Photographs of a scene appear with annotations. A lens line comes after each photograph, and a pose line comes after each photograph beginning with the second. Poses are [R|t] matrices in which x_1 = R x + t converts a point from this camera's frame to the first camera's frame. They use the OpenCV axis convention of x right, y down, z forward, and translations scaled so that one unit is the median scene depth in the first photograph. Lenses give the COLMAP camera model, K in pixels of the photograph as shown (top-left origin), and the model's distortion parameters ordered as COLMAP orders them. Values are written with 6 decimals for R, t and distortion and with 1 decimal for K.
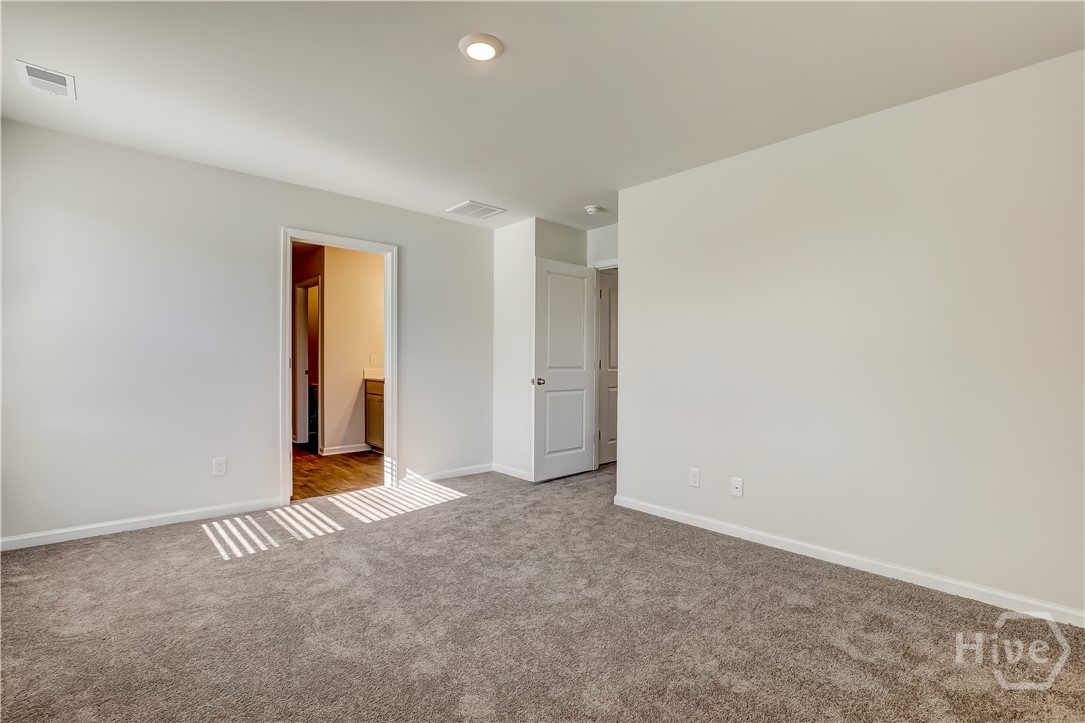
lens RADIAL K [[500.5, 0, 522.4], [0, 500.5, 366.7], [0, 0, 1]] dist [0.000381, 0.000083]
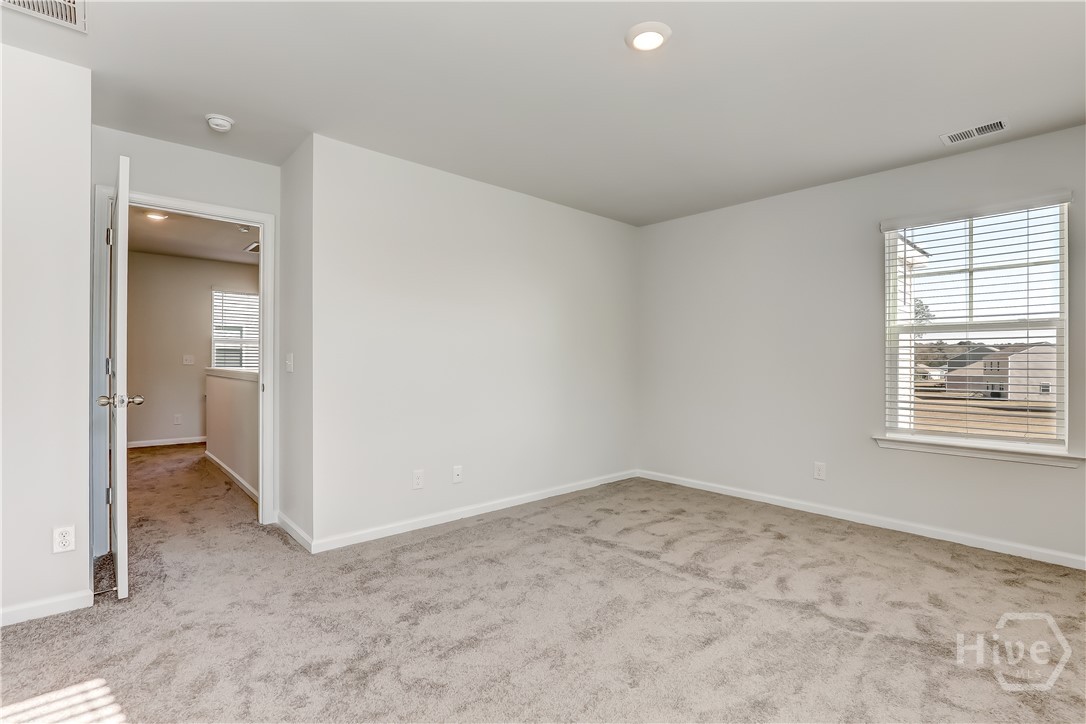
lens RADIAL K [[496.7, 0, 562.8], [0, 496.7, 362.3], [0, 0, 1]] dist [-0.000727, -0.000083]
pose [[-0.002997, -0.005414, 0.999981, -0.561237], [0.010271, 0.999932, 0.005445, -0.008844], [-0.999943, 0.010287, -0.002942, 0.643819]]
